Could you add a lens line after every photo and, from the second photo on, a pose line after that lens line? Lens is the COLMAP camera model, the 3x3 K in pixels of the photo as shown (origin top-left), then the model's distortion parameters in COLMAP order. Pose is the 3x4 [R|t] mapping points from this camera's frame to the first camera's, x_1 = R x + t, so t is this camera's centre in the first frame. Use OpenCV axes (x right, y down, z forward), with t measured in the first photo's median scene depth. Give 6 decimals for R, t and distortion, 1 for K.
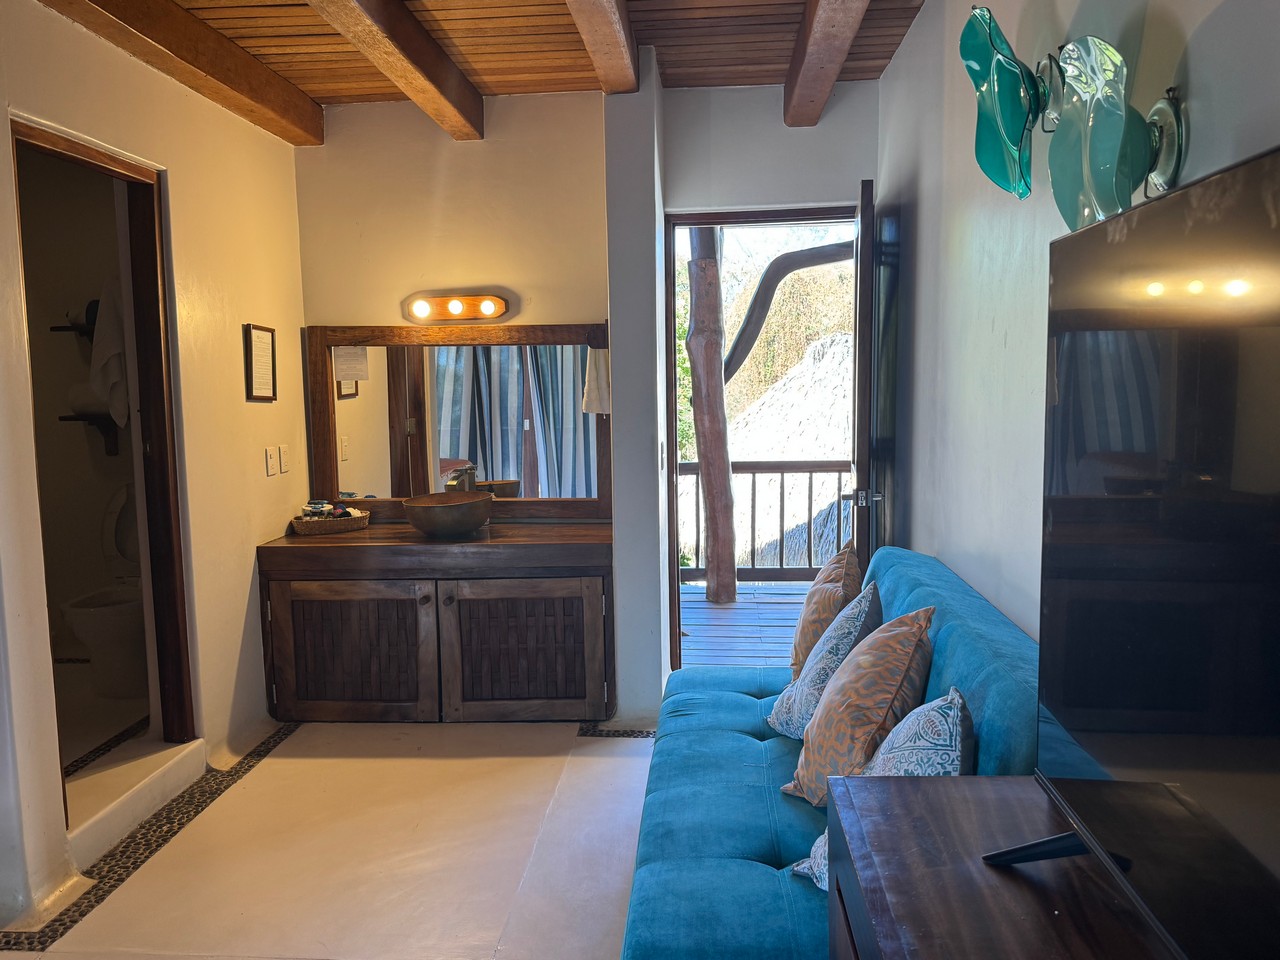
lens RADIAL K [[992.0, 0, 635.9], [0, 992.0, 483.6], [0, 0, 1]] dist [0.047021, -0.016690]
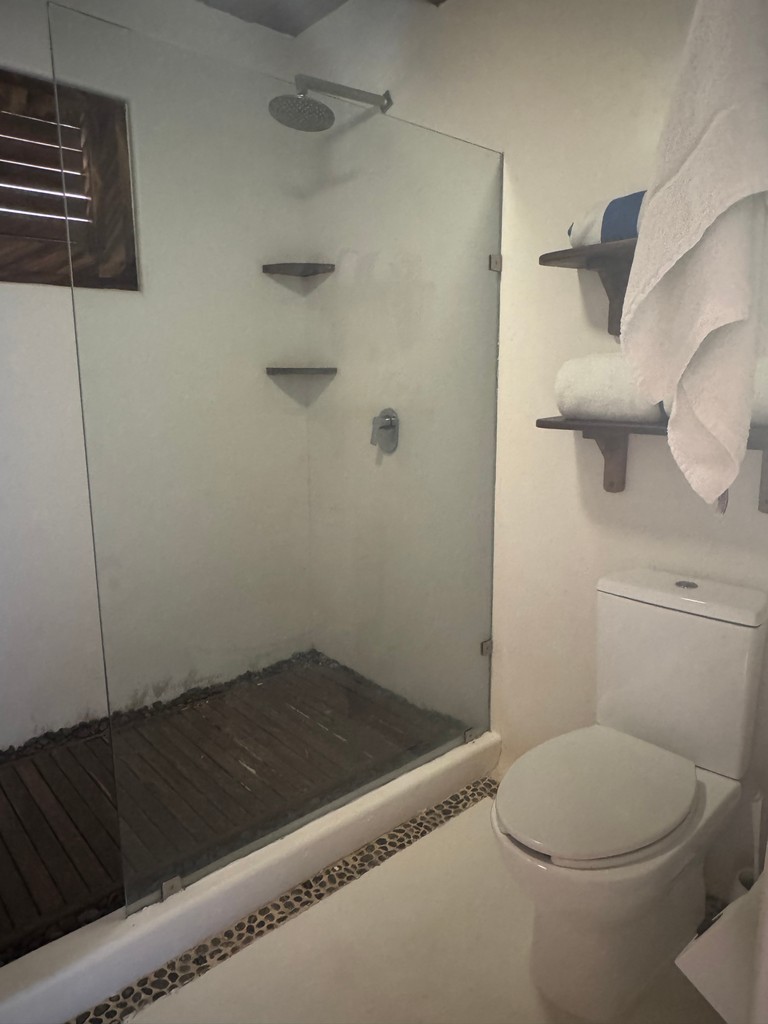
lens RADIAL K [[686.0, 0, 383.7], [0, 686.0, 511.3], [0, 0, 1]] dist [0.008219, 0.001659]
pose [[0.721023, 0.141685, -0.678271, -0.364336], [-0.070795, 0.988812, 0.131296, -0.059083], [0.689285, -0.046649, 0.722986, 0.654710]]
